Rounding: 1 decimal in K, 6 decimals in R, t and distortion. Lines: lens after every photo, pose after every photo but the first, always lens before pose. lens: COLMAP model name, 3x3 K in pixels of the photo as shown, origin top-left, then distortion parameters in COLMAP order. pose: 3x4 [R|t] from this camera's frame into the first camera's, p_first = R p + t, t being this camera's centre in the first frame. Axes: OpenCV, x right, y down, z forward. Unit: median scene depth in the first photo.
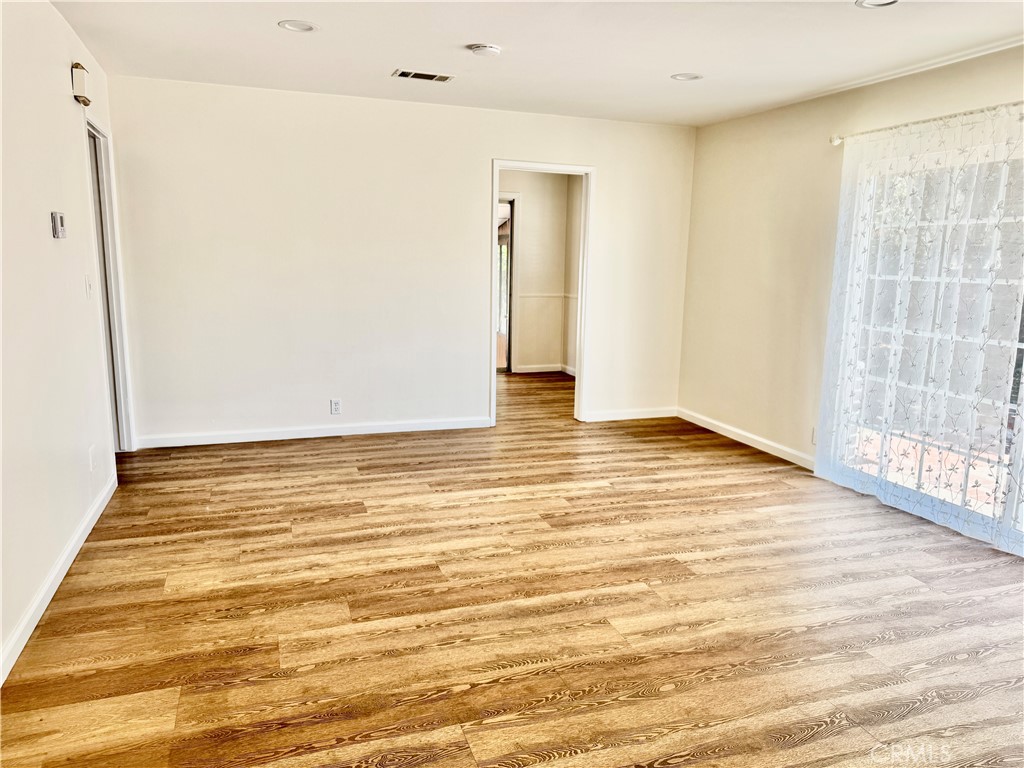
lens RADIAL K [[720.6, 0, 508.9], [0, 720.6, 386.2], [0, 0, 1]] dist [0.066939, -0.086393]
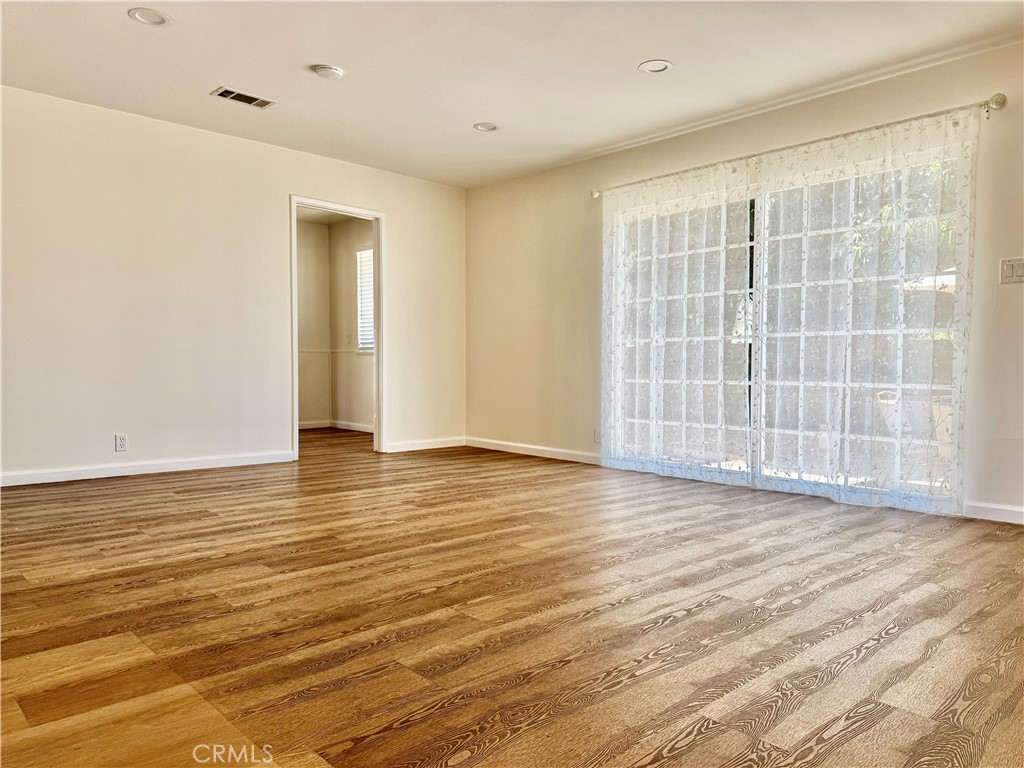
lens RADIAL K [[720.6, 0, 510.3], [0, 720.6, 388.1], [0, 0, 1]] dist [0.066939, -0.086393]
pose [[0.916180, -0.024721, 0.400004, -0.228954], [0.080062, 0.989267, -0.122237, 0.160222], [-0.392688, 0.144016, 0.908326, -0.031029]]
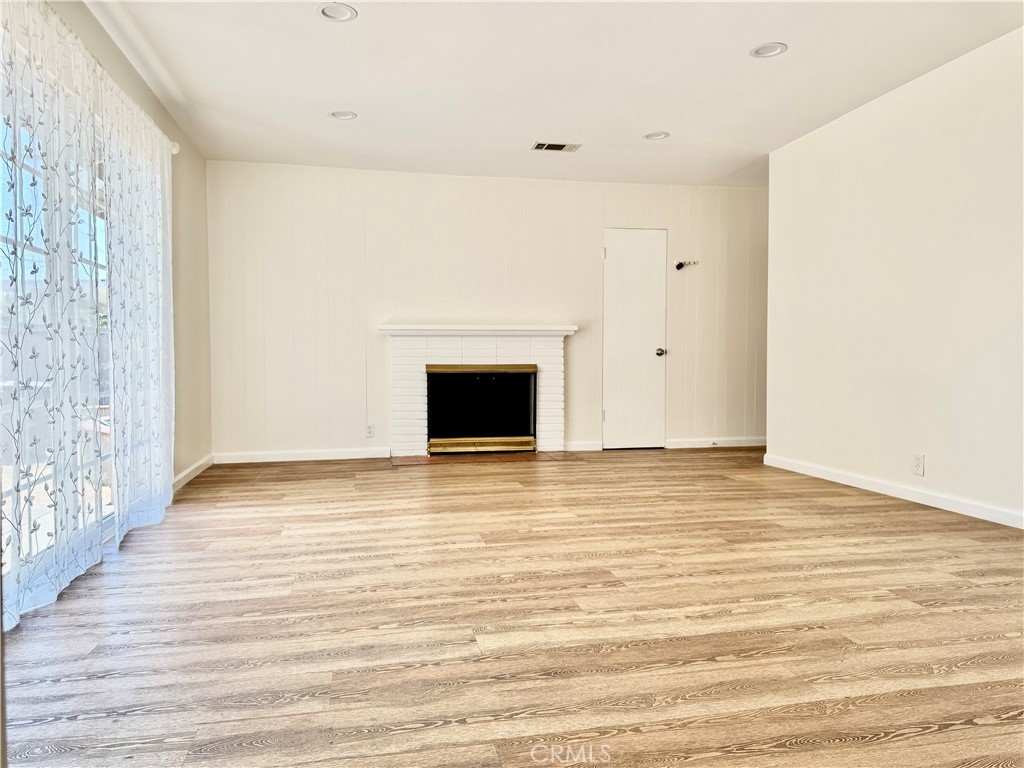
lens RADIAL K [[720.6, 0, 514.4], [0, 720.6, 382.1], [0, 0, 1]] dist [0.066939, -0.086393]
pose [[-0.992470, -0.019352, 0.120949, 0.068970], [0.007001, 0.976863, 0.213753, -0.161542], [-0.122287, 0.212991, -0.969371, 1.677567]]
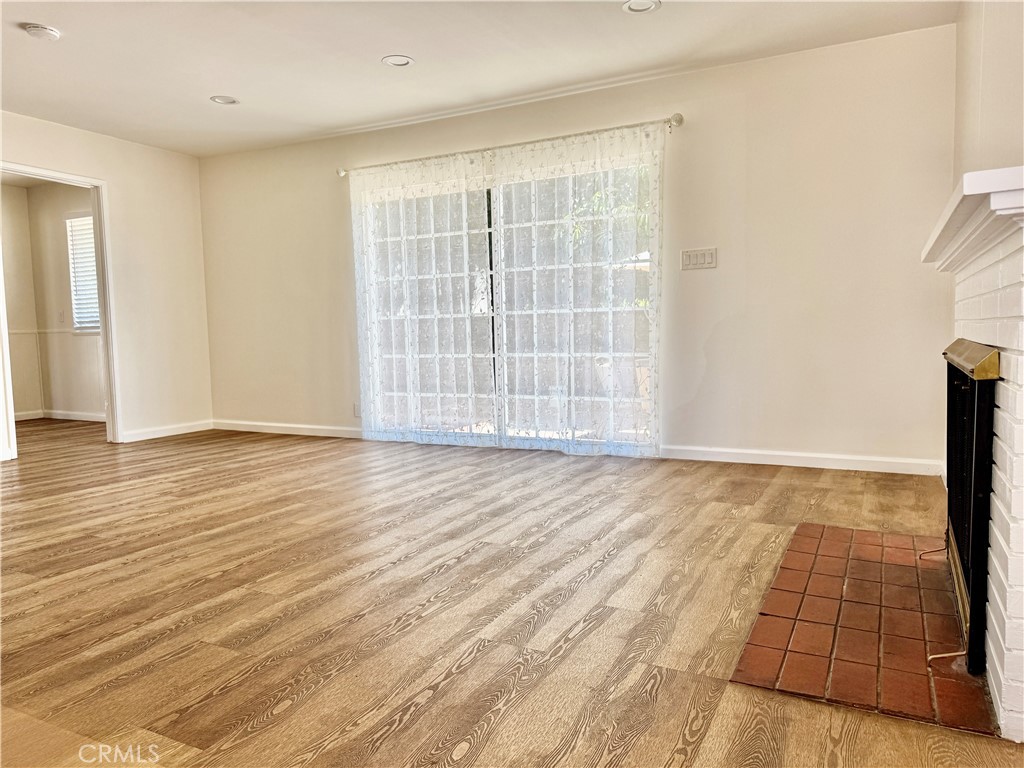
lens RADIAL K [[720.6, 0, 504.6], [0, 720.6, 392.6], [0, 0, 1]] dist [0.066939, -0.086393]
pose [[0.725395, -0.090622, 0.682341, -0.291433], [0.153772, 0.987578, -0.032315, 0.150827], [-0.670937, 0.128366, 0.730319, -0.081010]]
